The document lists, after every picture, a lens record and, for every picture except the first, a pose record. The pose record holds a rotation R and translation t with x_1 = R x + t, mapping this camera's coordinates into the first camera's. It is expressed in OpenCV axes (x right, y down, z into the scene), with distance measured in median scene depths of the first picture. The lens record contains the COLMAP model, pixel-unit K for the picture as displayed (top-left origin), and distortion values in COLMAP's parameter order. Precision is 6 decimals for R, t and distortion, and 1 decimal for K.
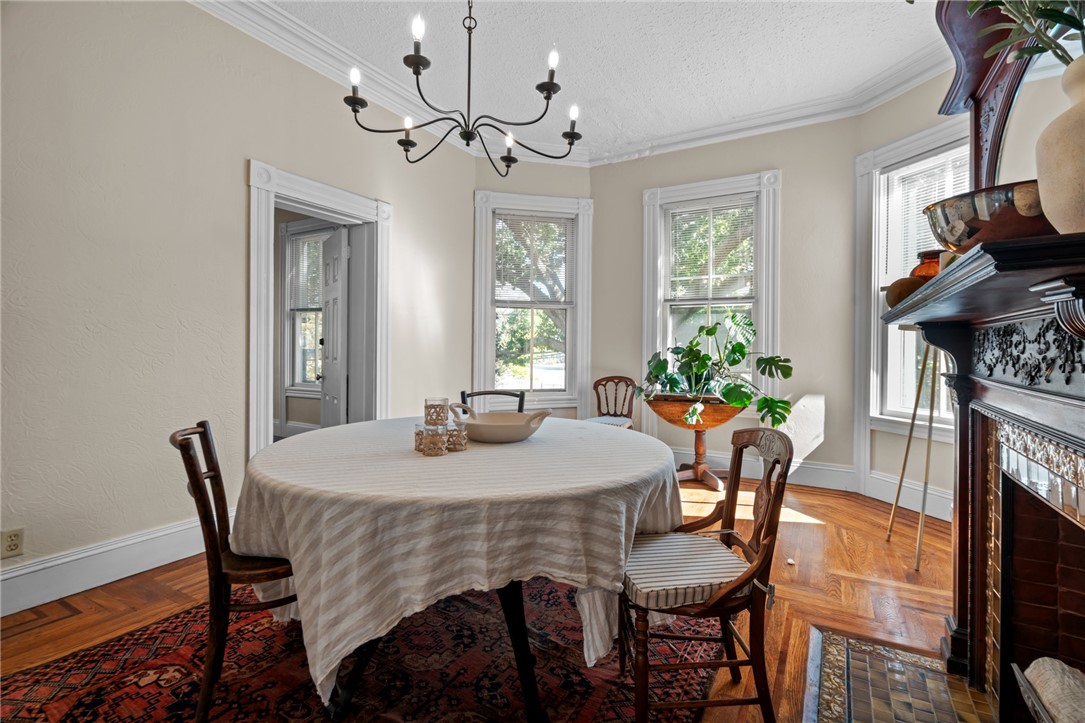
lens RADIAL K [[489.2, 0, 543.7], [0, 489.2, 346.0], [0, 0, 1]] dist [-0.001495, 0.000093]
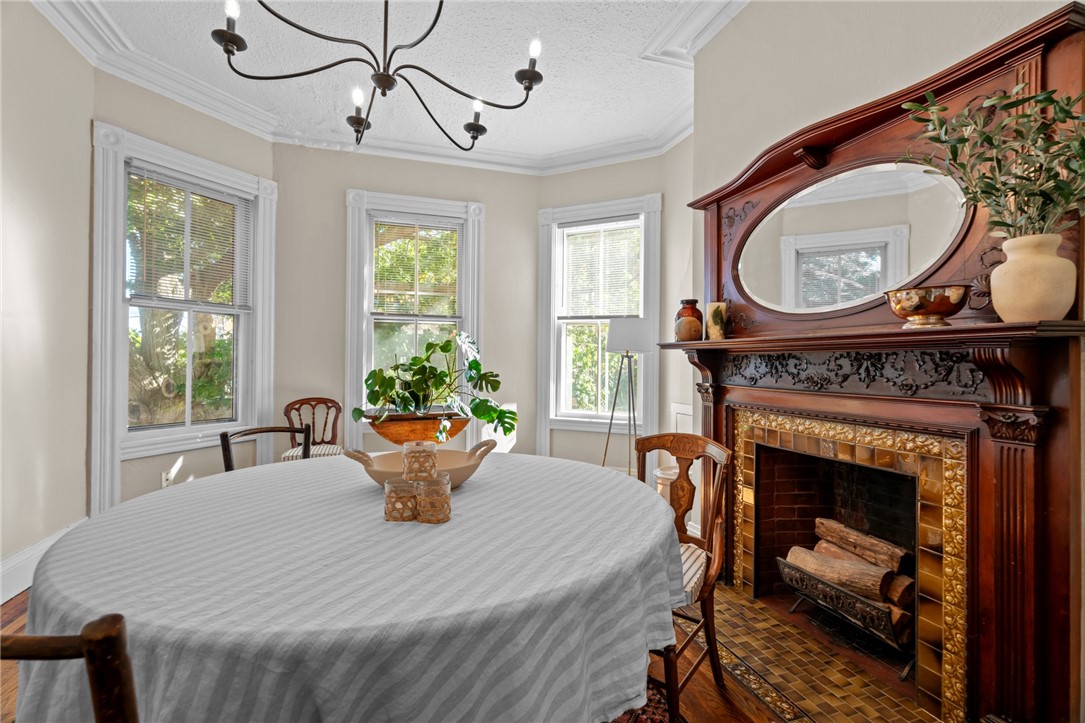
lens RADIAL K [[489.7, 0, 535.1], [0, 489.7, 362.7], [0, 0, 1]] dist [-0.000260, 0.001311]
pose [[0.674453, -0.001488, 0.738316, -0.232377], [-0.003414, 0.999981, 0.005135, -0.005243], [-0.738310, -0.005984, 0.674435, 0.141797]]
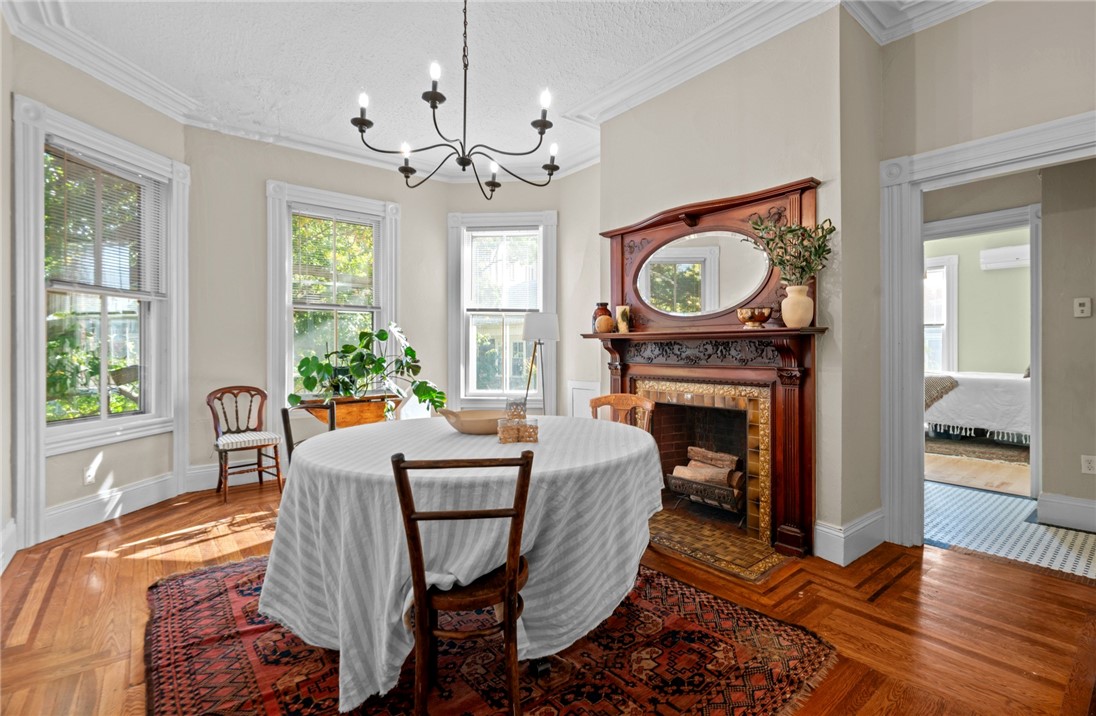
lens RADIAL K [[506.9, 0, 546.5], [0, 506.9, 351.1], [0, 0, 1]] dist [-0.001327, 0.001020]
pose [[0.375560, -0.009547, 0.926749, -0.488274], [0.003580, 0.999954, 0.008850, -0.005688], [-0.926791, -0.000006, 0.375577, 0.169949]]
